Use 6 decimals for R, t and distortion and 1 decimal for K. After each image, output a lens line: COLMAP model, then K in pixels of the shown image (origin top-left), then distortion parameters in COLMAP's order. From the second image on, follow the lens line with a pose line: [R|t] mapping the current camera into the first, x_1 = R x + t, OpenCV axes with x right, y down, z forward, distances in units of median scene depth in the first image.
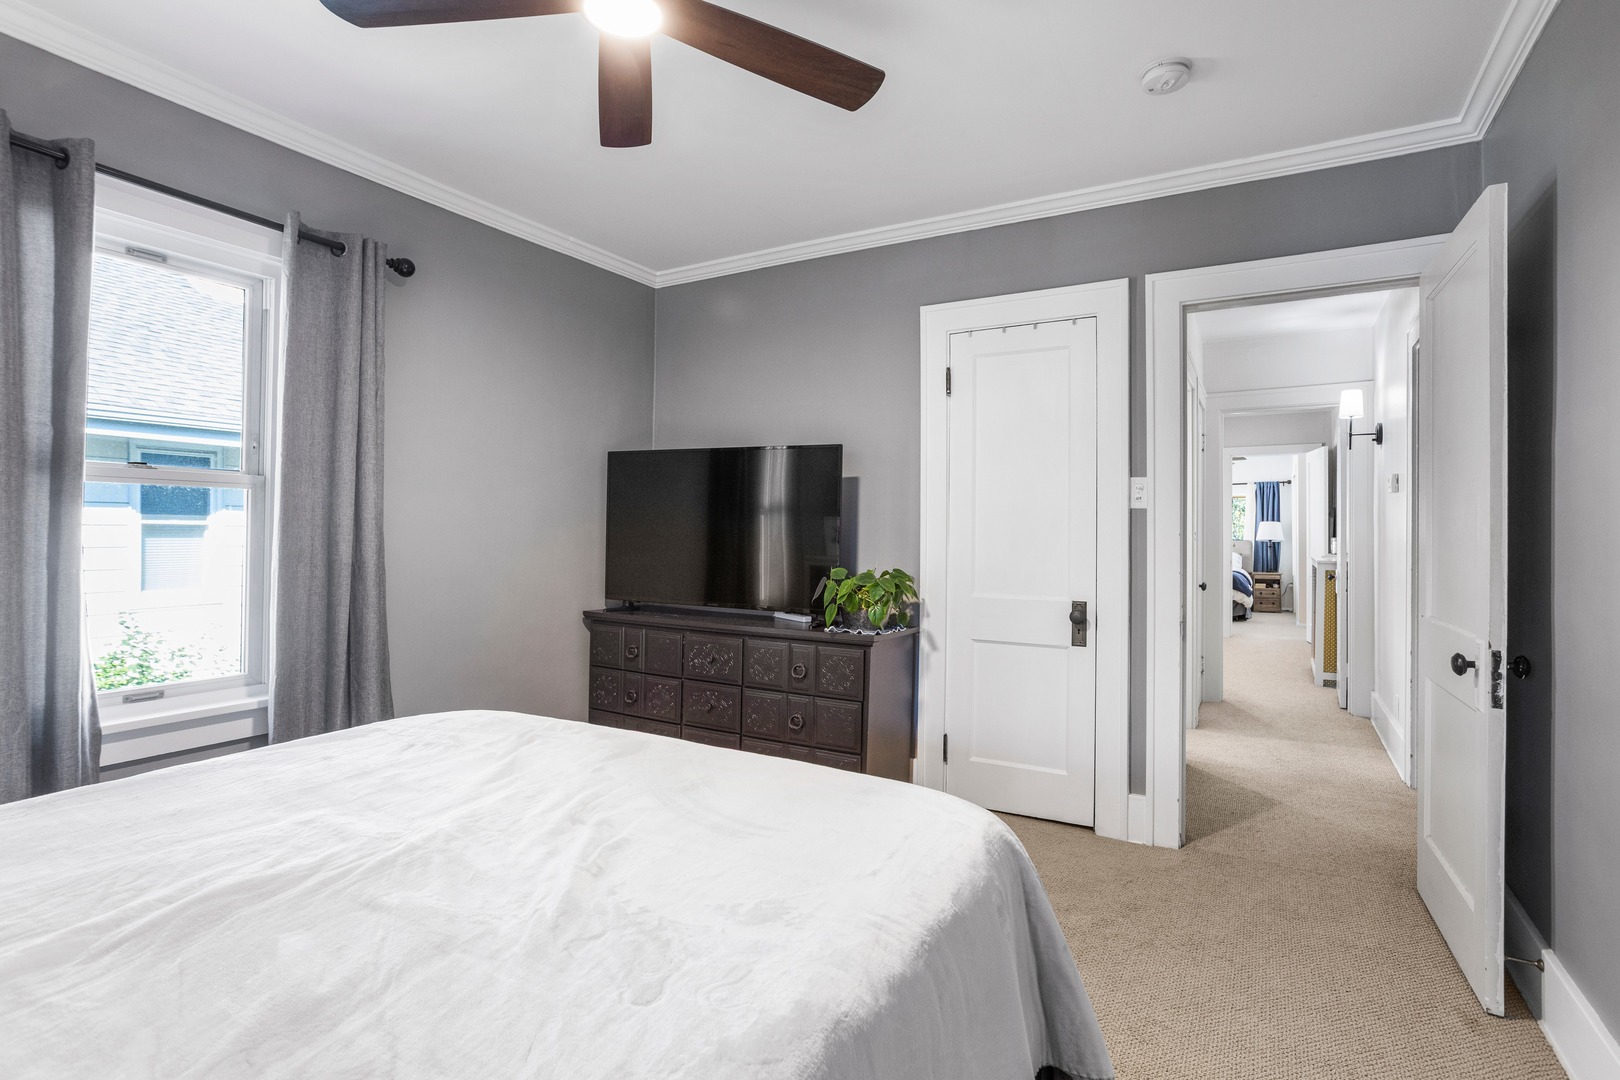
lens RADIAL K [[801.8, 0, 820.2], [0, 801.8, 525.8], [0, 0, 1]] dist [-0.045700, 0.027480]
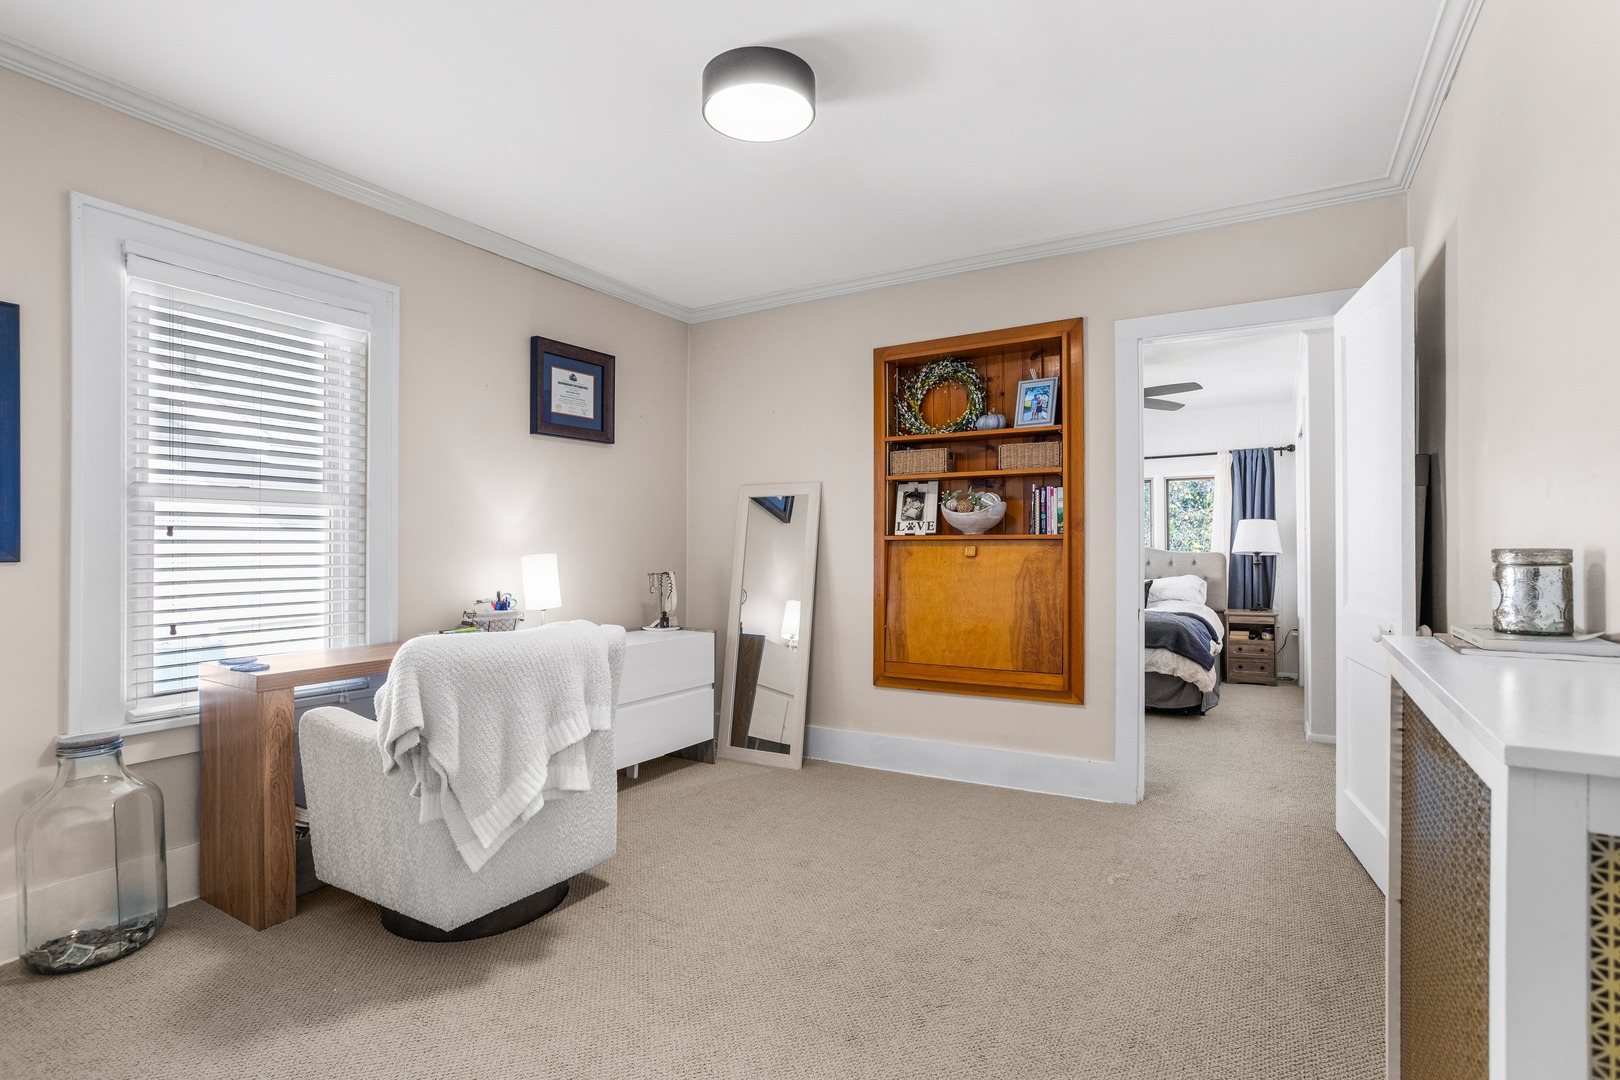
lens RADIAL K [[801.8, 0, 821.2], [0, 801.8, 527.4], [0, 0, 1]] dist [-0.045700, 0.027480]
pose [[0.999992, 0.003521, -0.001793, 0.262916], [-0.003539, 0.999940, -0.010387, 0.007387], [0.001756, 0.010394, 0.999944, 0.443163]]
